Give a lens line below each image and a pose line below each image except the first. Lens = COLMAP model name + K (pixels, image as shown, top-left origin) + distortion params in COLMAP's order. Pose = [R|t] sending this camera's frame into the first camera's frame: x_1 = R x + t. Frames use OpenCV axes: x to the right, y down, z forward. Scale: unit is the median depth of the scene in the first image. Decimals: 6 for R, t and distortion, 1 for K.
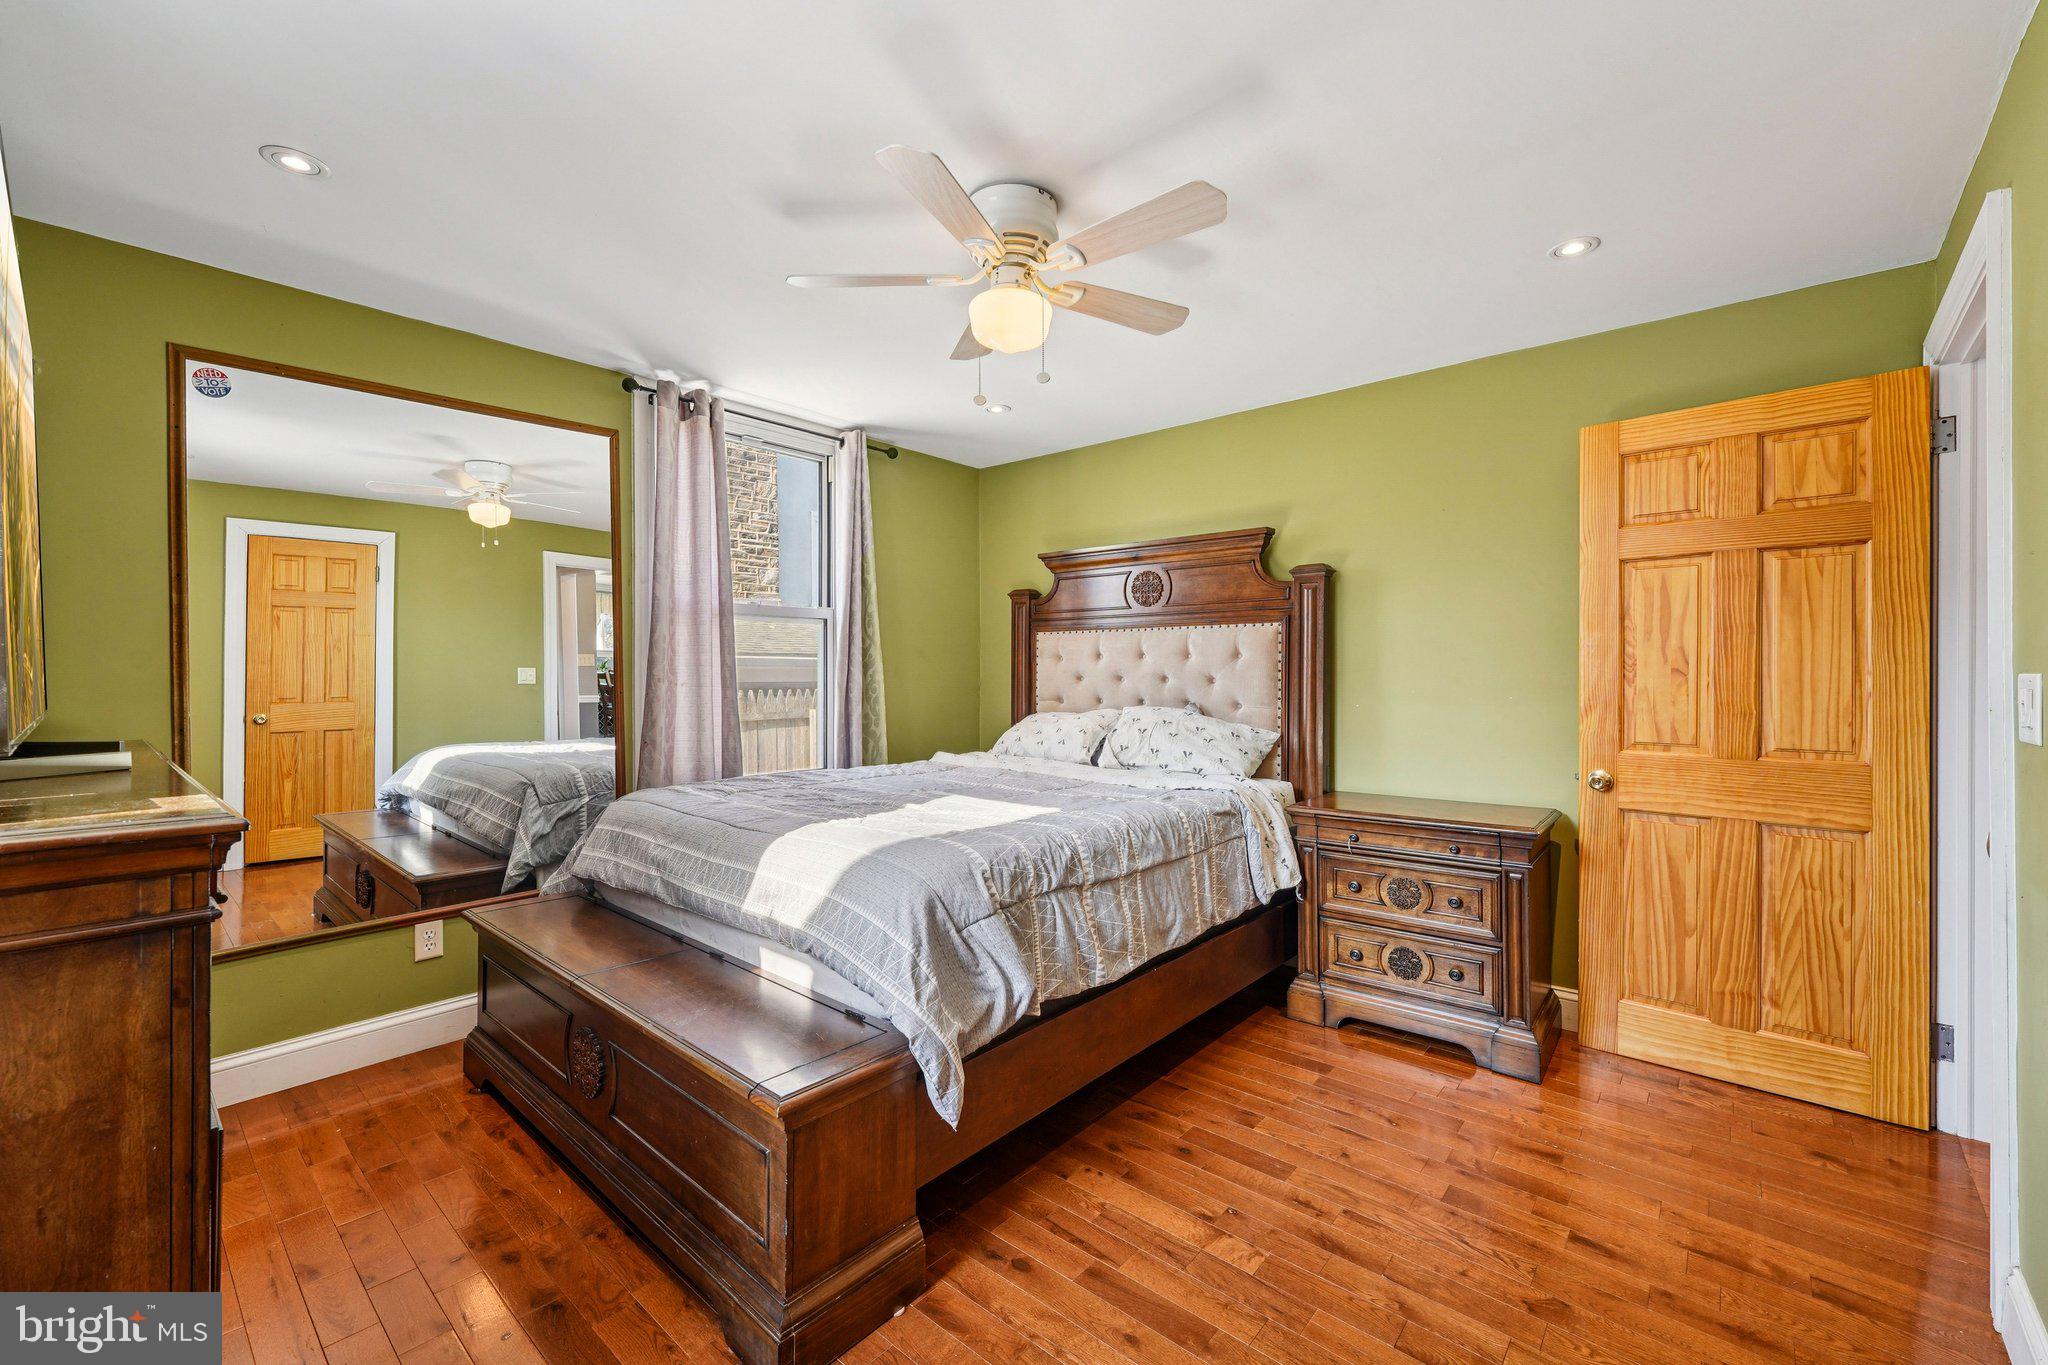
lens RADIAL K [[824.0, 0, 1031.1], [0, 824.0, 667.0], [0, 0, 1]] dist [0.000186, 0.000725]
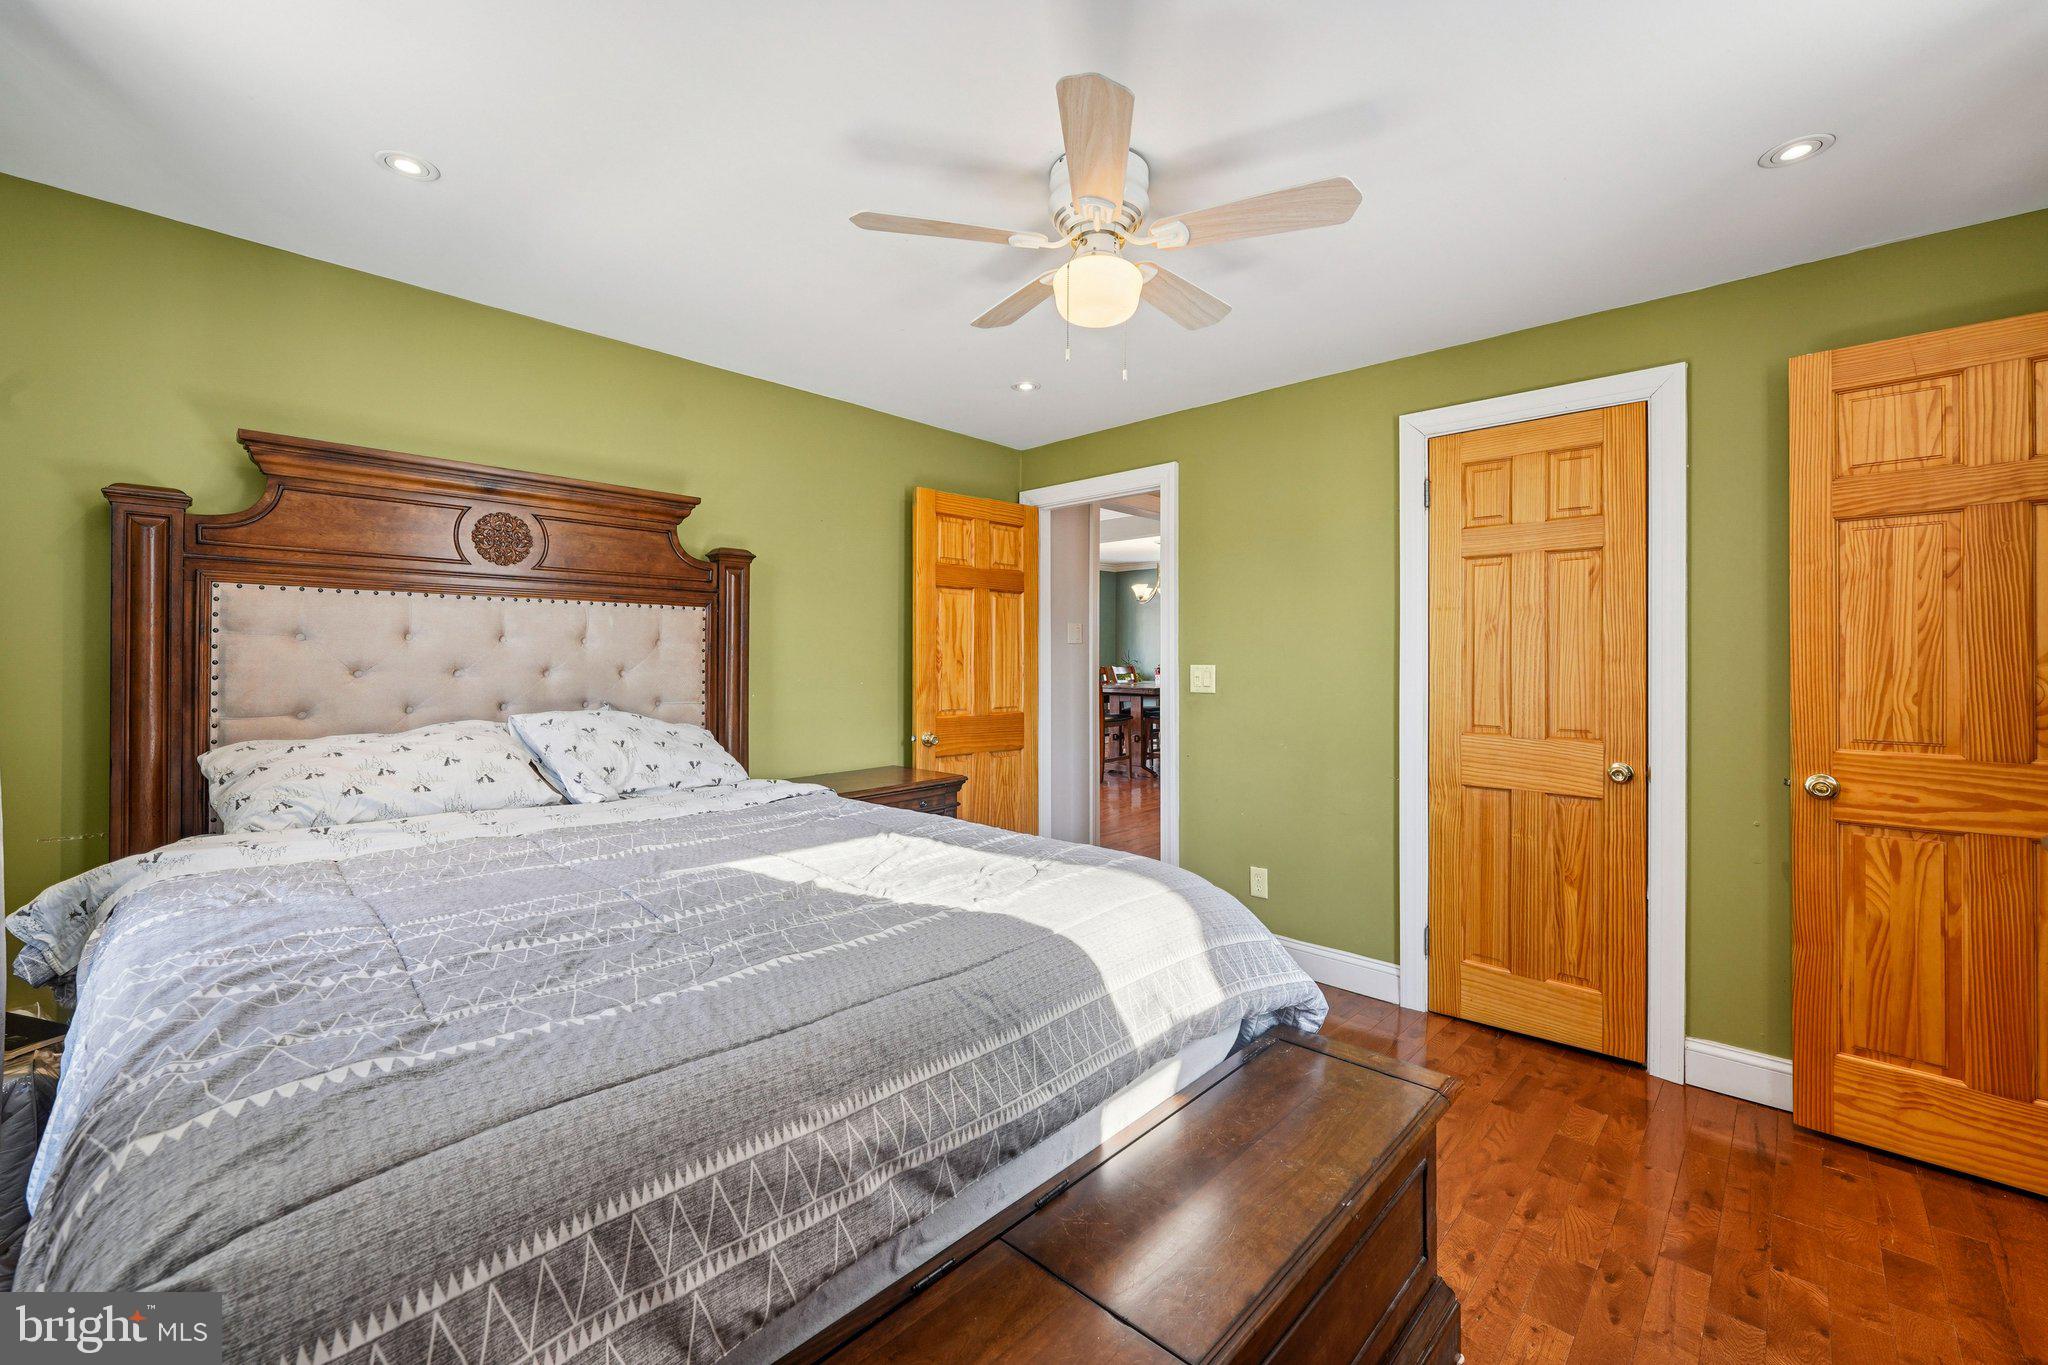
lens RADIAL K [[824.0, 0, 976.6], [0, 824.0, 652.6], [0, 0, 1]] dist [0.000186, 0.000725]
pose [[0.083531, 0.012434, 0.996428, -0.547052], [-0.008336, 0.999896, -0.011778, 0.003771], [-0.996470, -0.007322, 0.083626, 0.602543]]
